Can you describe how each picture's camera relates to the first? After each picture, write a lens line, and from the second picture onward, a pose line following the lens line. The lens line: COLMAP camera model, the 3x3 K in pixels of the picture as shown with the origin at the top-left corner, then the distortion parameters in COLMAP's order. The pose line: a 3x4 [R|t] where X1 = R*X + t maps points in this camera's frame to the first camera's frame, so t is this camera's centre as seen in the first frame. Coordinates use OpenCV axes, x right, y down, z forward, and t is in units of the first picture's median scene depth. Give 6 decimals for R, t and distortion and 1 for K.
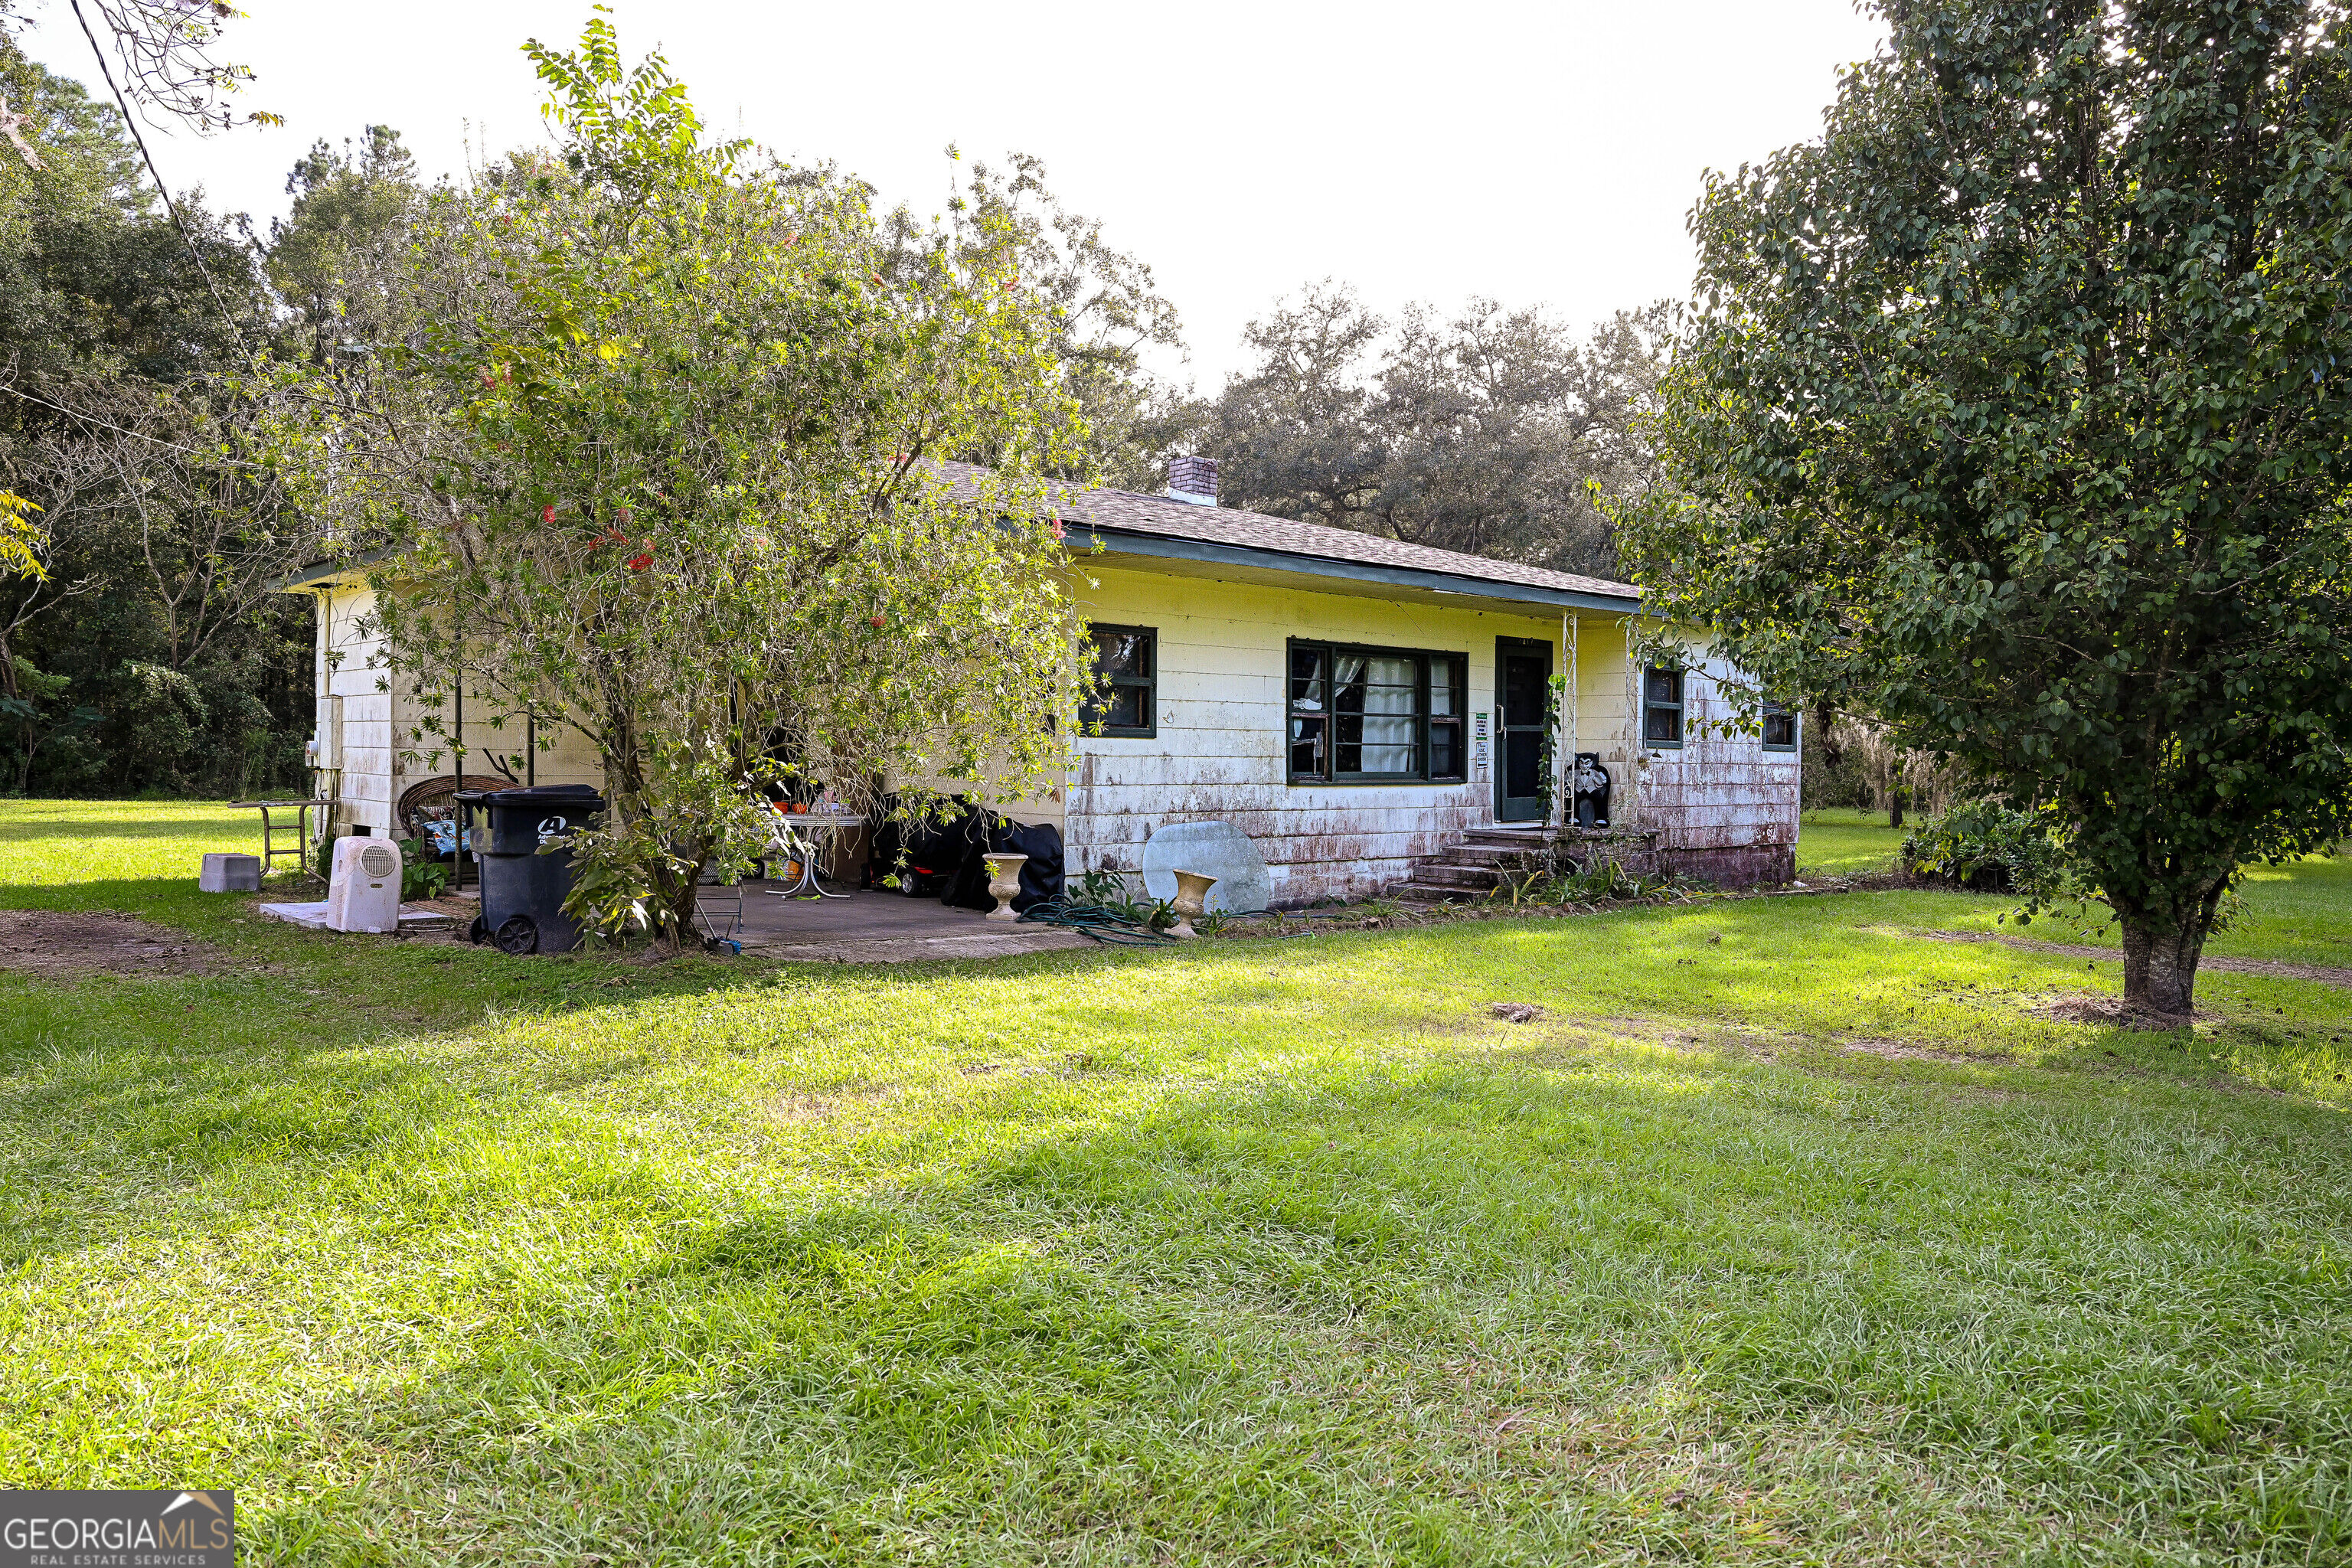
lens RADIAL K [[1562.6, 0, 1181.7], [0, 1562.6, 780.7], [0, 0, 1]] dist [-0.002910, -0.002353]
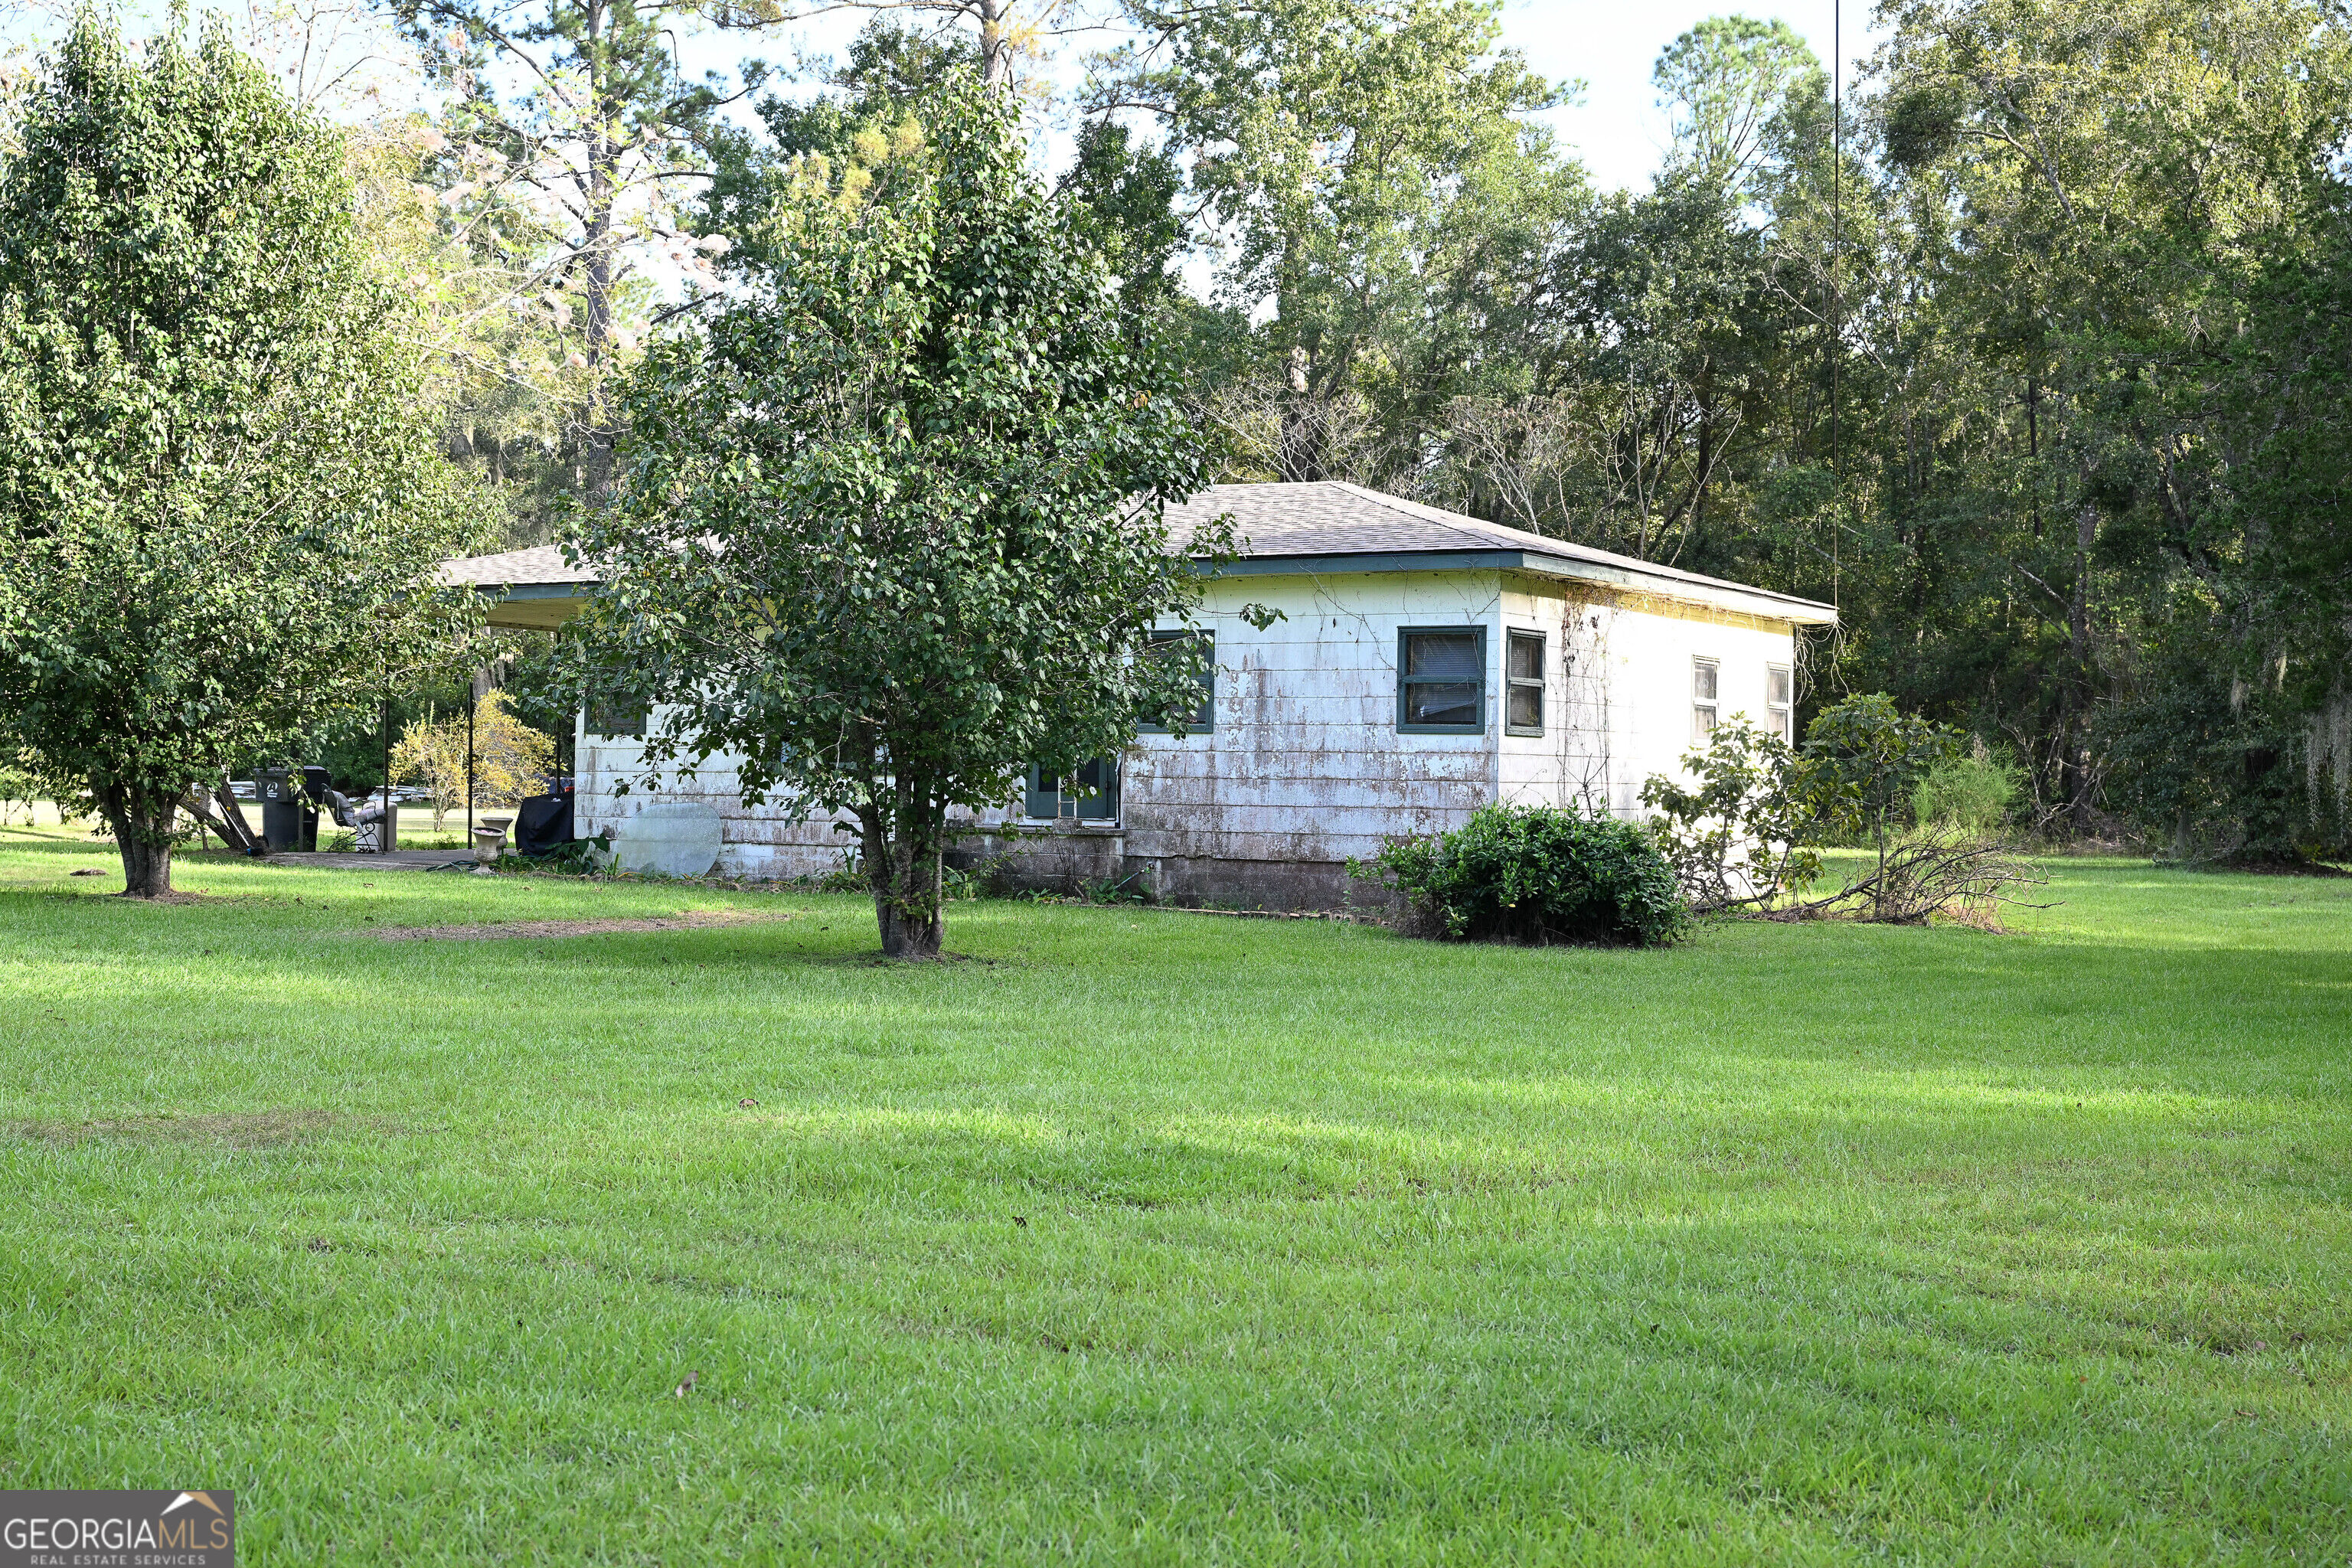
lens RADIAL K [[2889.6, 0, 1177.7], [0, 2889.6, 758.3], [0, 0, 1]] dist [0.004359, -0.000542]
pose [[0.324579, -0.011706, -0.945786, 1.731061], [-0.016571, 0.999700, -0.018060, 0.019710], [0.945713, 0.021535, 0.324288, 0.502941]]
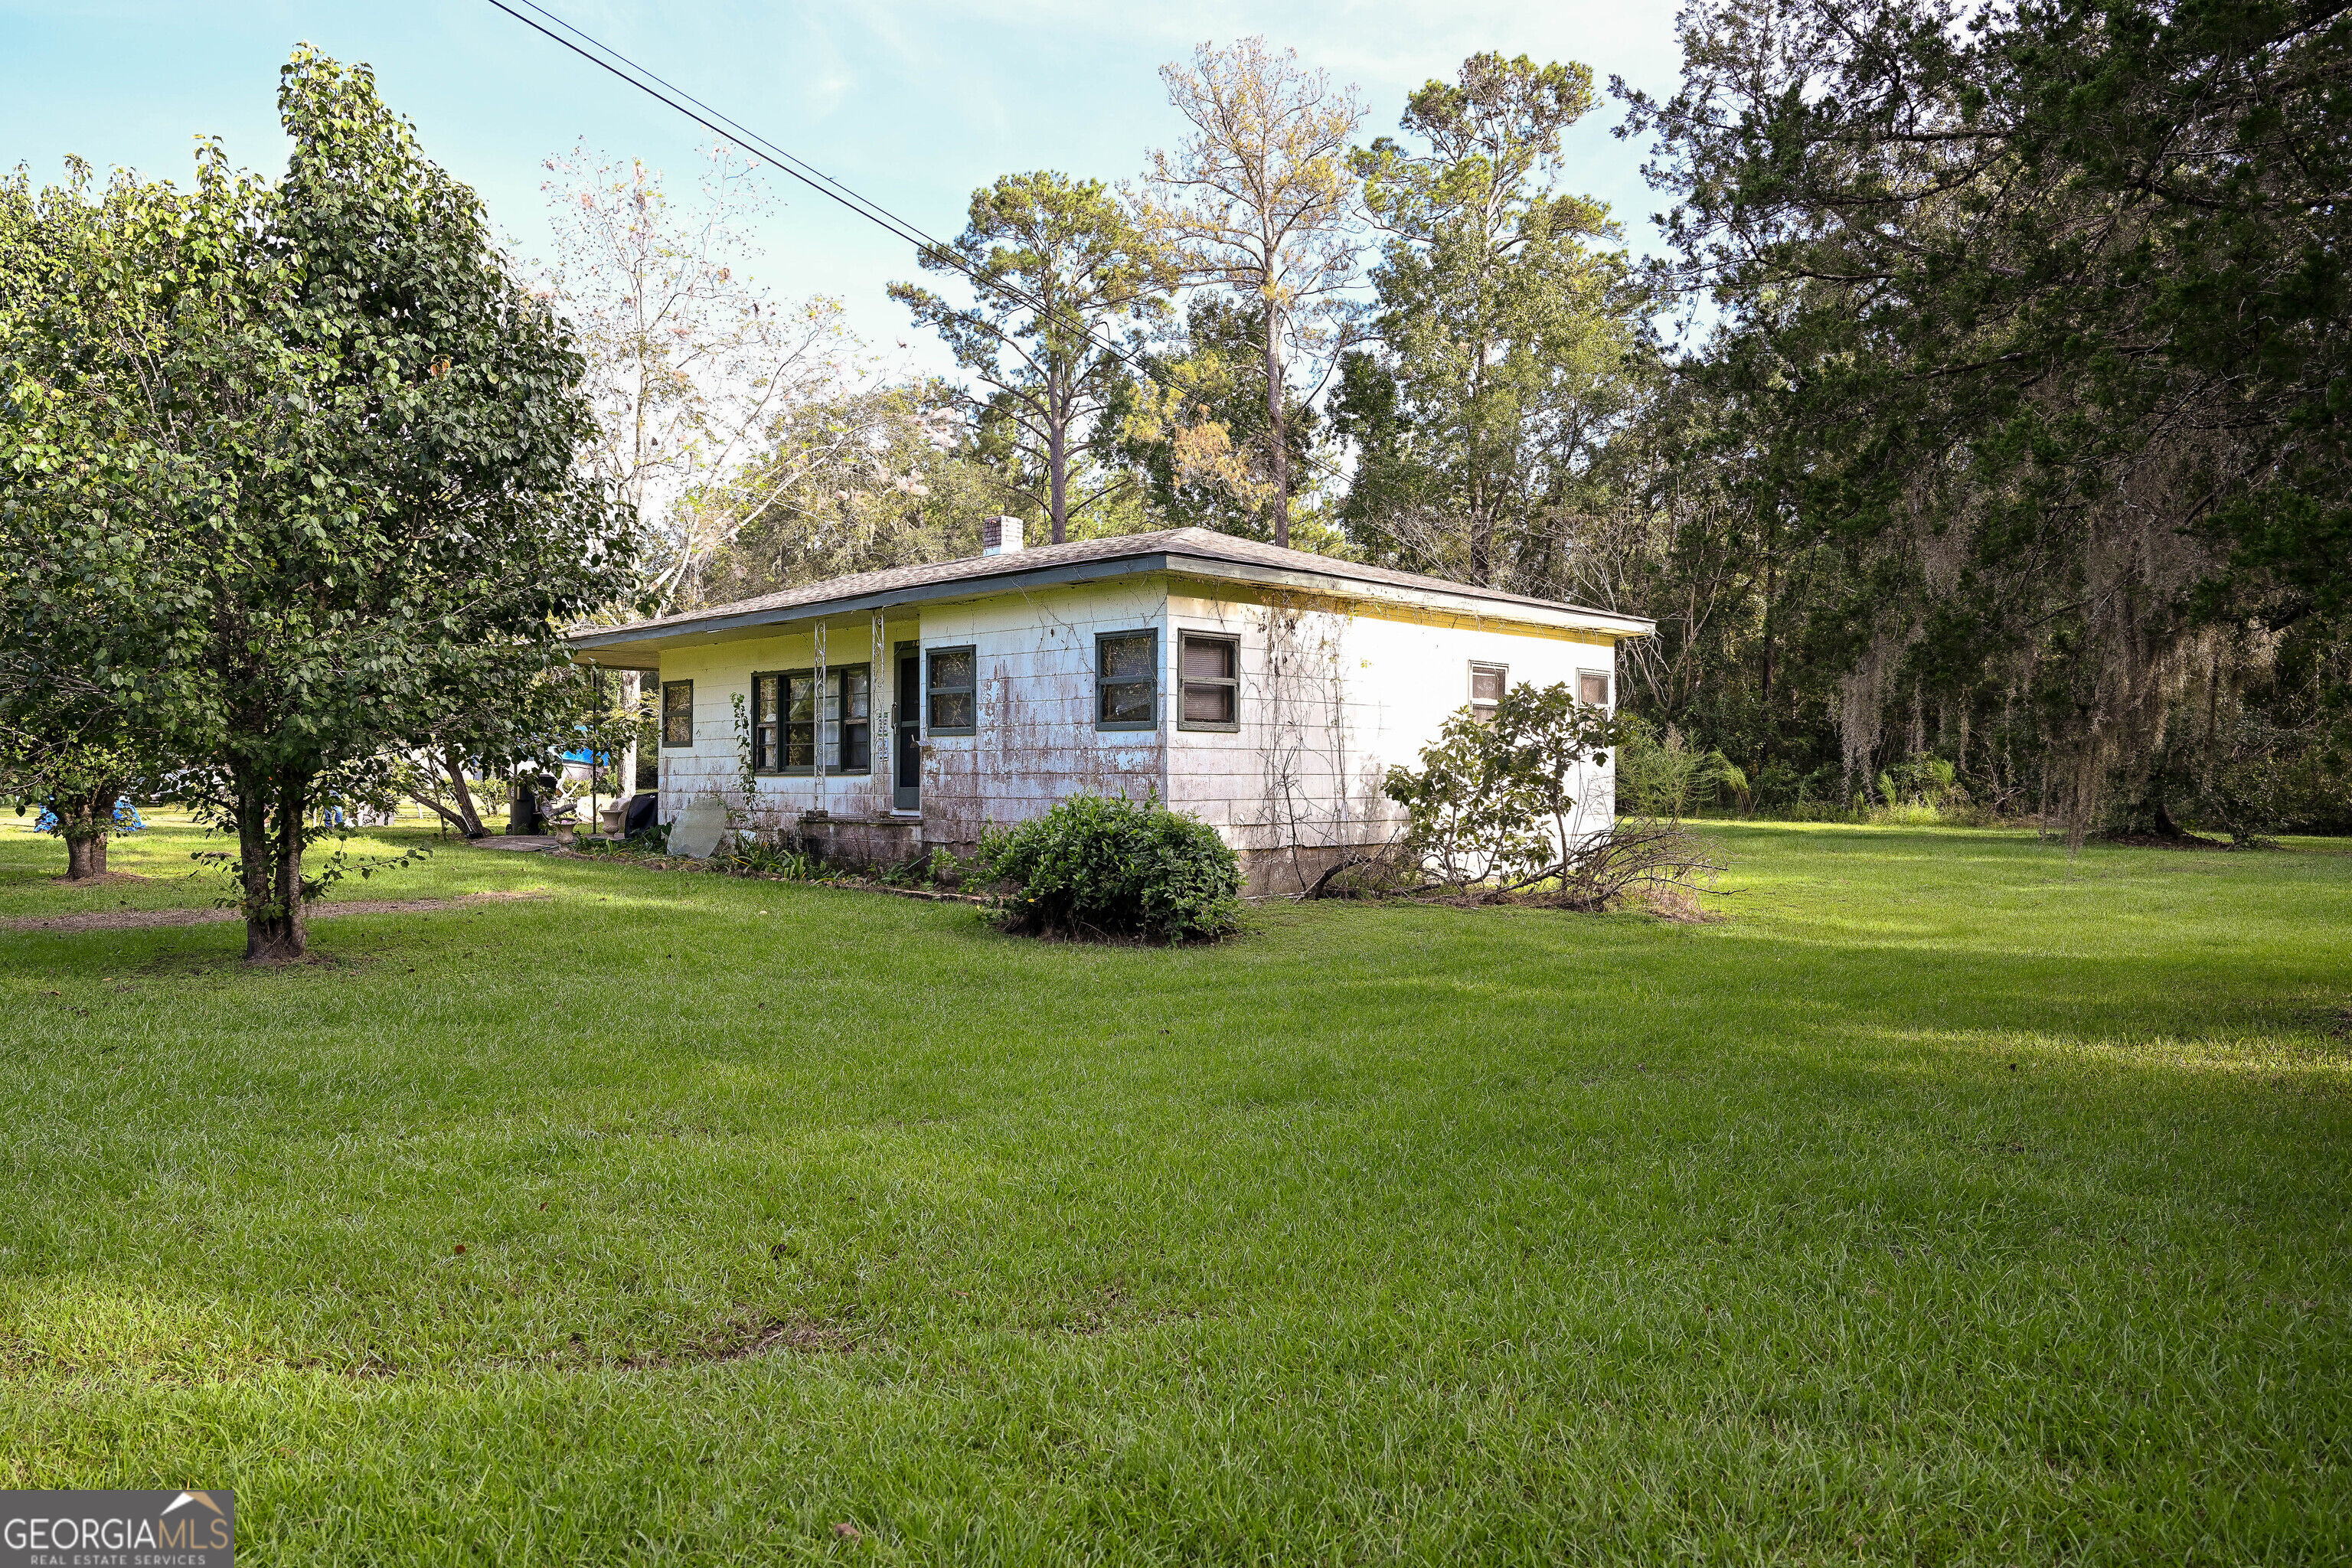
lens RADIAL K [[1574.6, 0, 1167.9], [0, 1574.6, 773.7], [0, 0, 1]] dist [-0.001633, -0.003775]
pose [[0.064772, -0.011084, -0.997839, 1.262919], [-0.008063, 0.999900, -0.011630, 0.012405], [0.997867, 0.008799, 0.064676, 1.058936]]
